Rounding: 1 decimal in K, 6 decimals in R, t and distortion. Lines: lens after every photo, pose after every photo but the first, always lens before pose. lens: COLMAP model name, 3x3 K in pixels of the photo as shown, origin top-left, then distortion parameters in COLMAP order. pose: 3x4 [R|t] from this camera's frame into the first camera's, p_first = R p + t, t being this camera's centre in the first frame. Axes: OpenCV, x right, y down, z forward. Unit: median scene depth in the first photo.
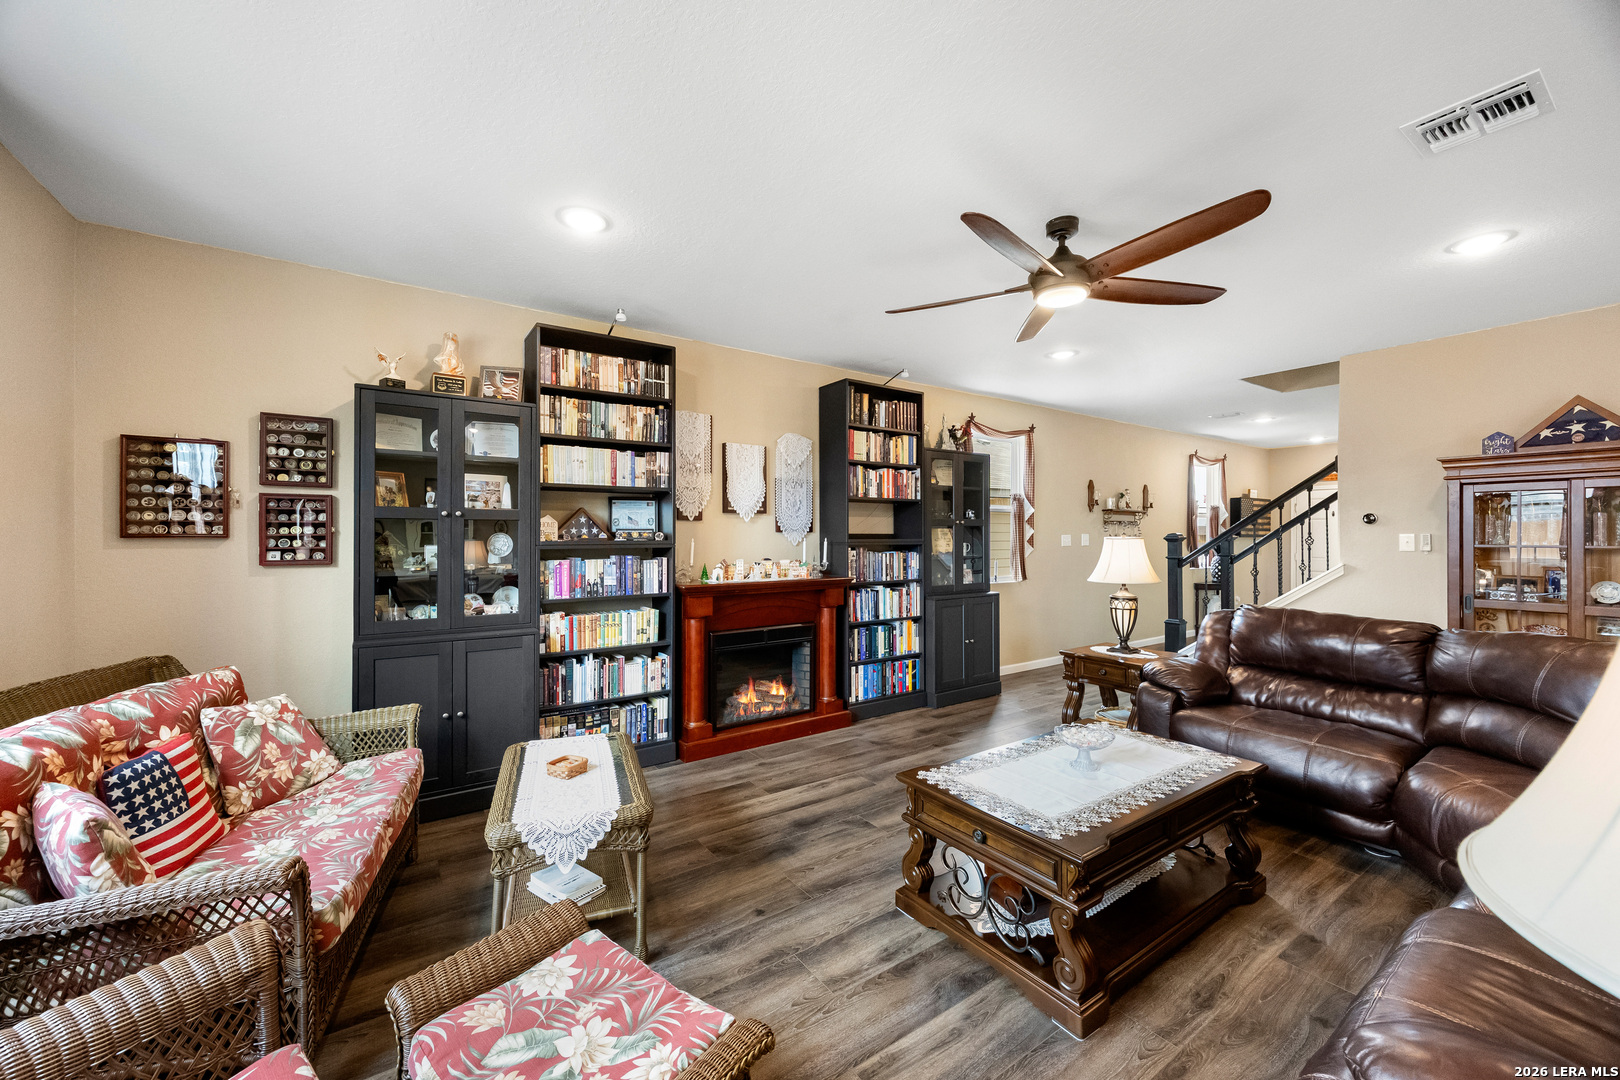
lens RADIAL K [[622.4, 0, 803.3], [0, 622.4, 533.5], [0, 0, 1]] dist [0.001439, 0.000962]
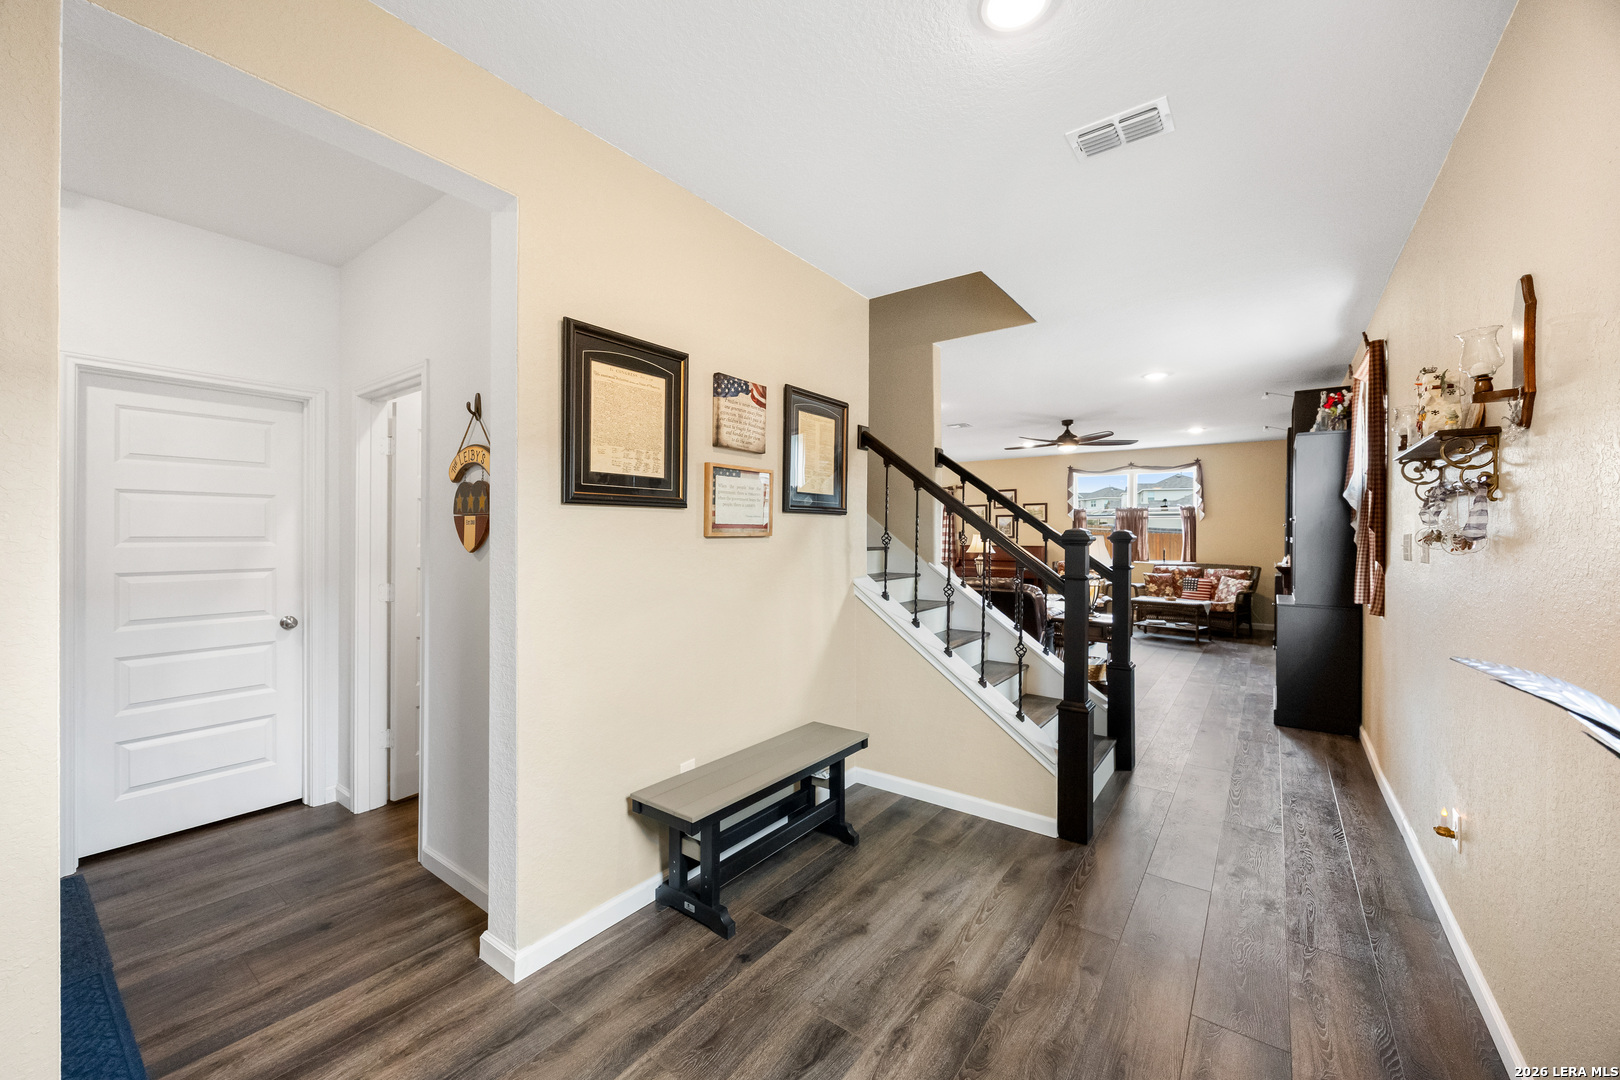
lens RADIAL K [[622.4, 0, 810.3], [0, 622.4, 536.9], [0, 0, 1]] dist [0.001439, 0.000962]
pose [[-0.944410, -0.001132, -0.328768, 1.677732], [0.000143, 0.999993, -0.003853, 0.022067], [0.328770, -0.003685, -0.944403, 2.264873]]
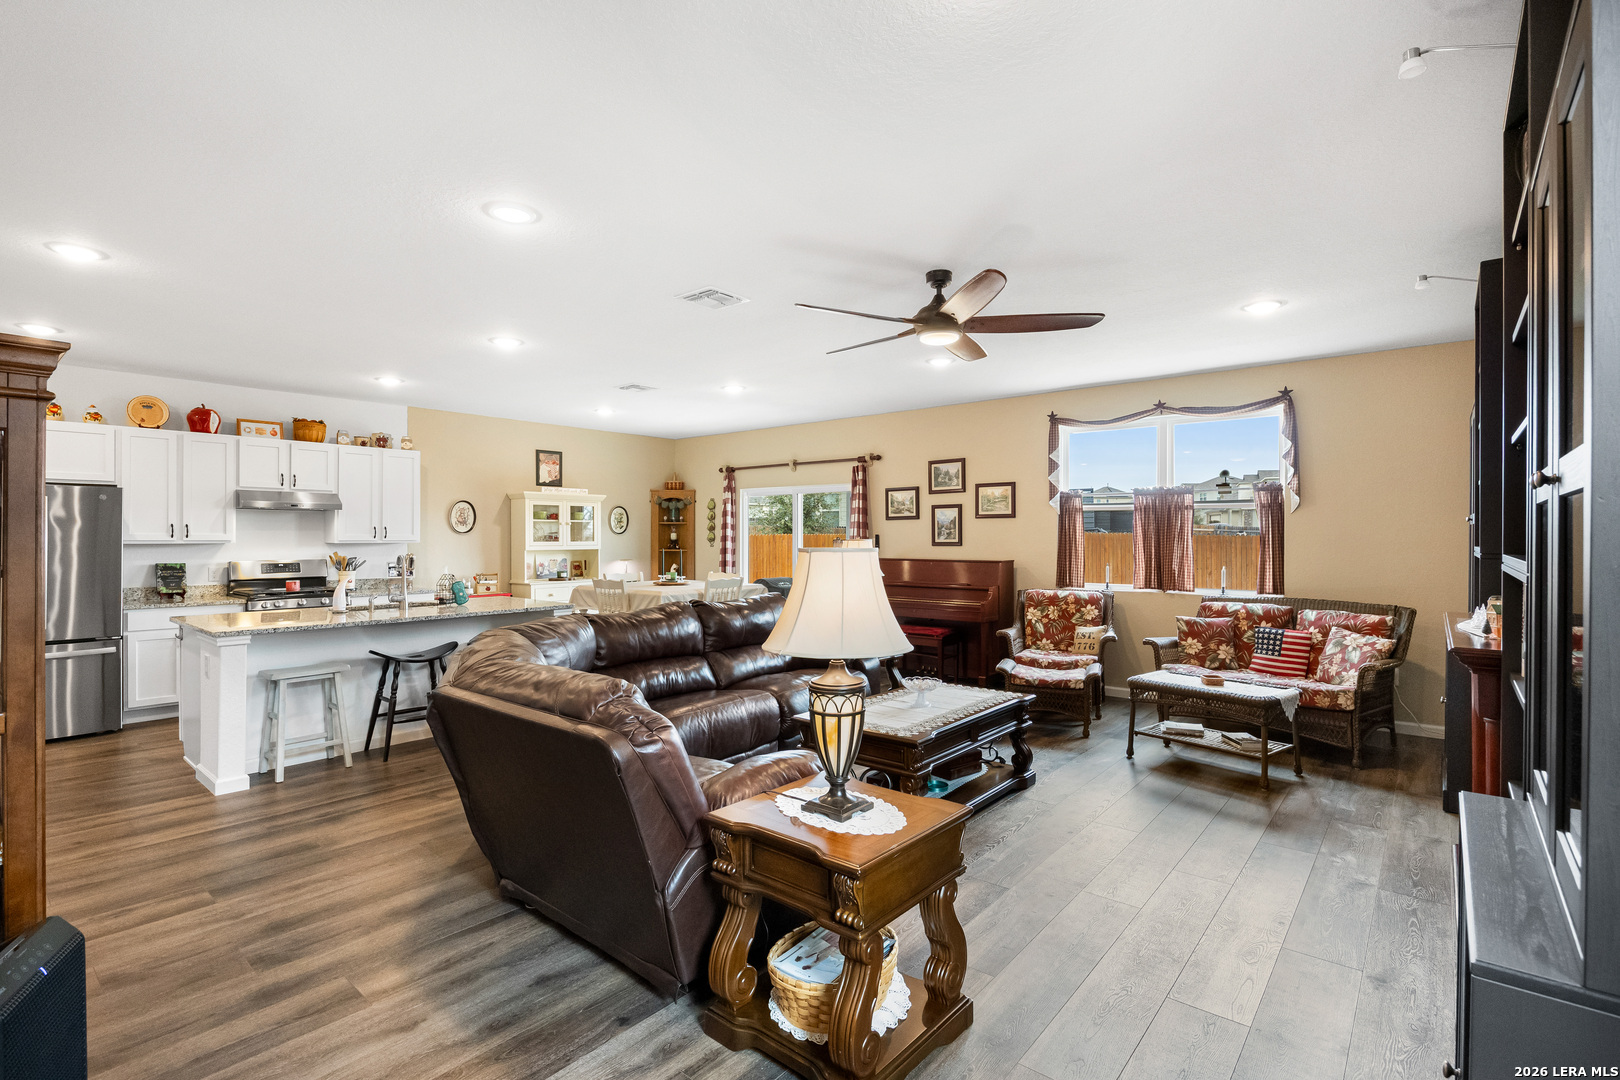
lens RADIAL K [[755.5, 0, 812.3], [0, 755.5, 537.2], [0, 0, 1]] dist [-0.006256, -0.000305]
pose [[-0.962293, 0.003688, -0.271988, 0.724762], [0.004930, 0.999980, -0.003883, -0.000151], [0.271969, -0.005078, -0.962293, 1.620141]]
